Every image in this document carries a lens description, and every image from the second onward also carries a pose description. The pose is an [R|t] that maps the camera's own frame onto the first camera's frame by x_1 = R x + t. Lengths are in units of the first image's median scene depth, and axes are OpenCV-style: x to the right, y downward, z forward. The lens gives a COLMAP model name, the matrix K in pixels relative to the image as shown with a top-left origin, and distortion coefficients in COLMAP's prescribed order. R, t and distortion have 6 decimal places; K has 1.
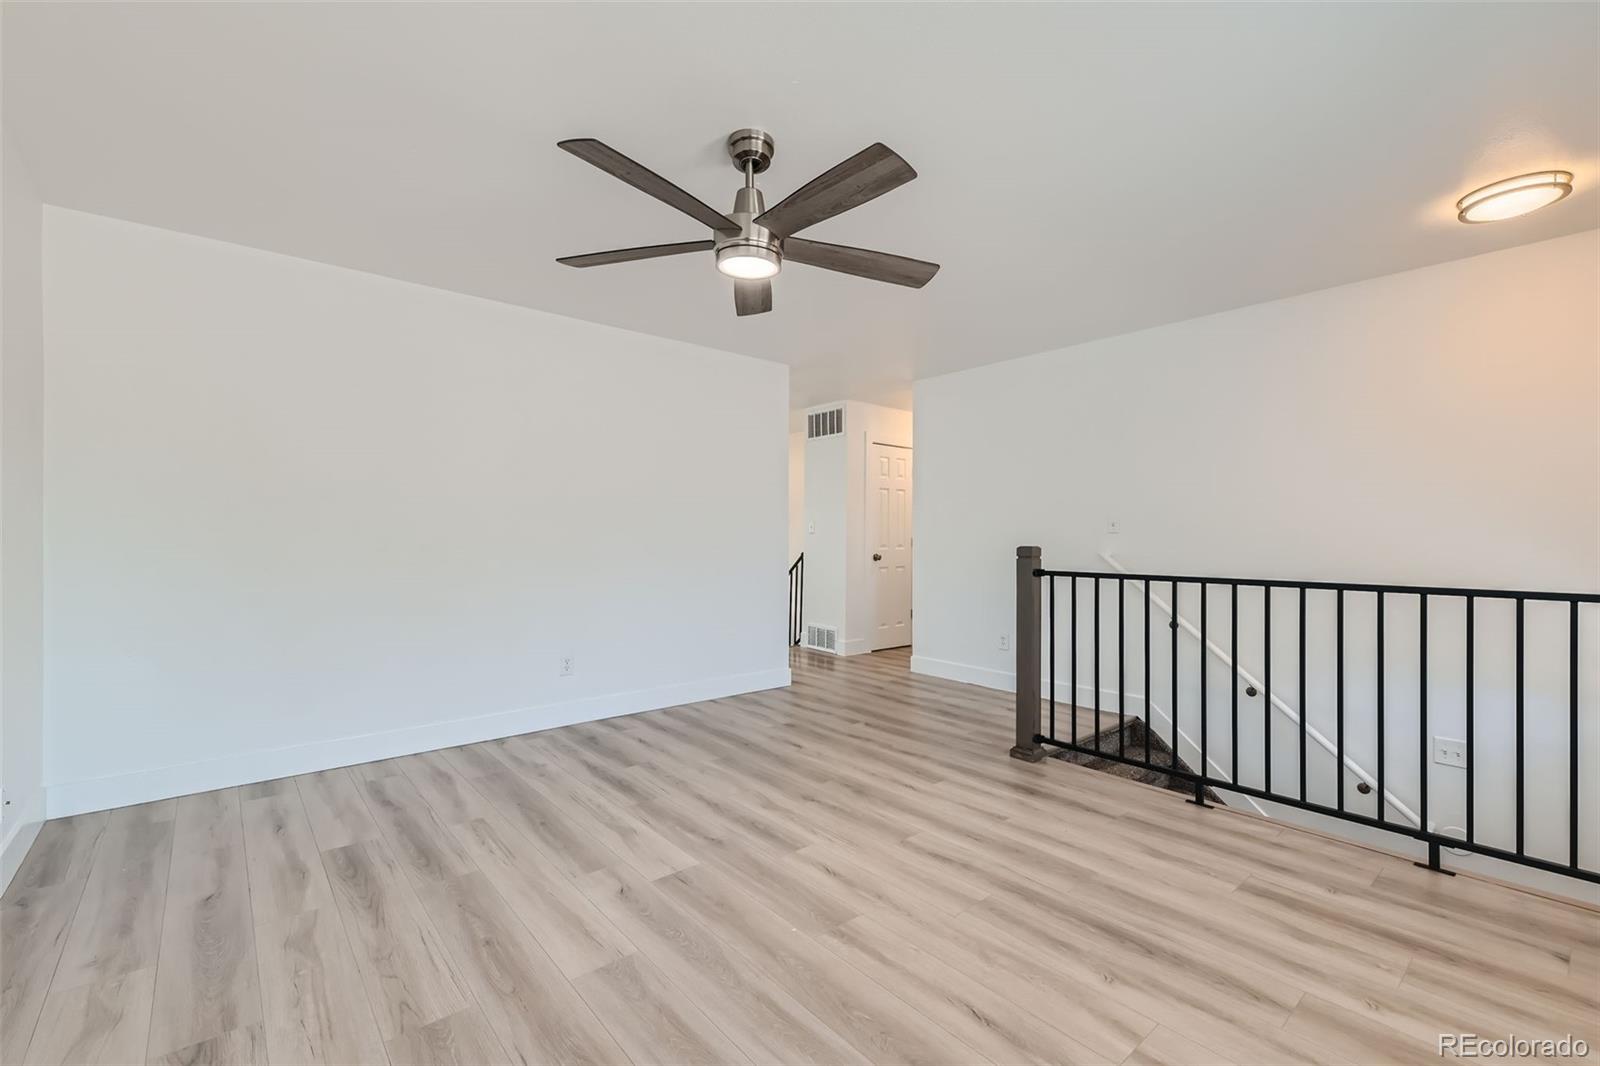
lens RADIAL K [[691.8, 0, 800.0], [0, 691.8, 533.0], [0, 0, 1]] dist [0.000435, 0.000033]
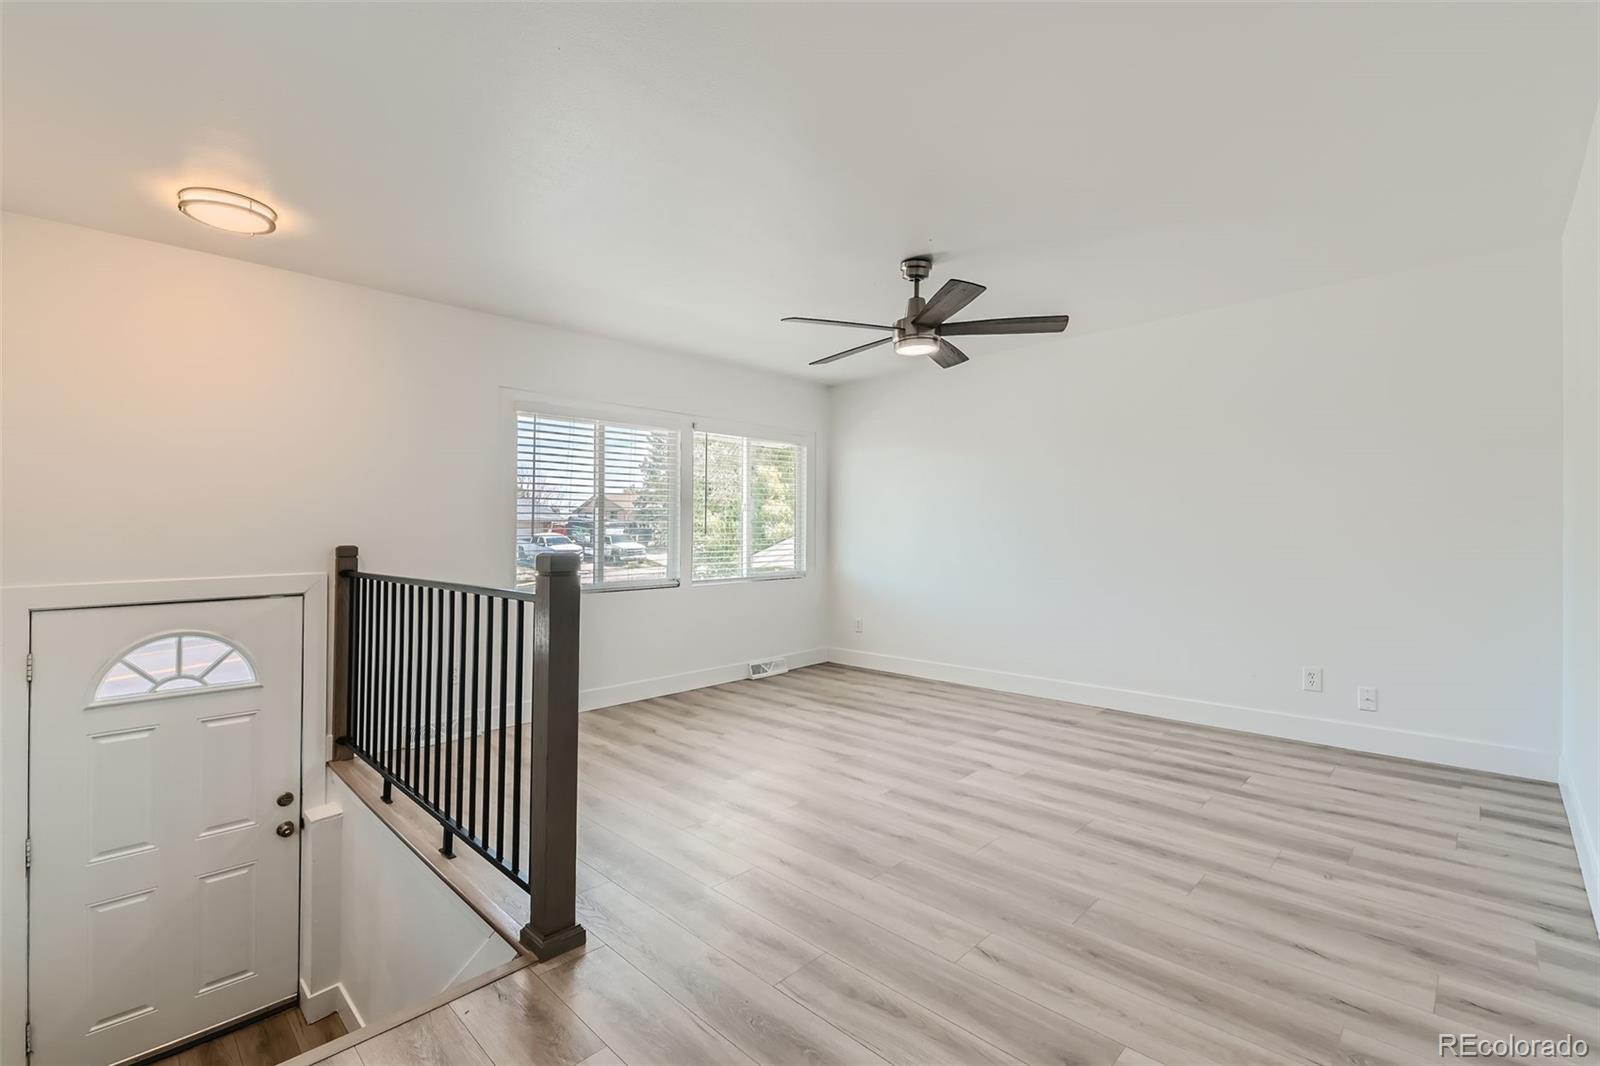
lens RADIAL K [[701.2, 0, 800.0], [0, 701.2, 533.0], [0, 0, 1]] dist [0.000112, 0.000018]
pose [[-0.996046, -0.001138, -0.088830, 0.220921], [-0.000491, 0.999973, -0.007302, 0.013319], [0.088836, -0.007229, -0.996020, 1.865573]]
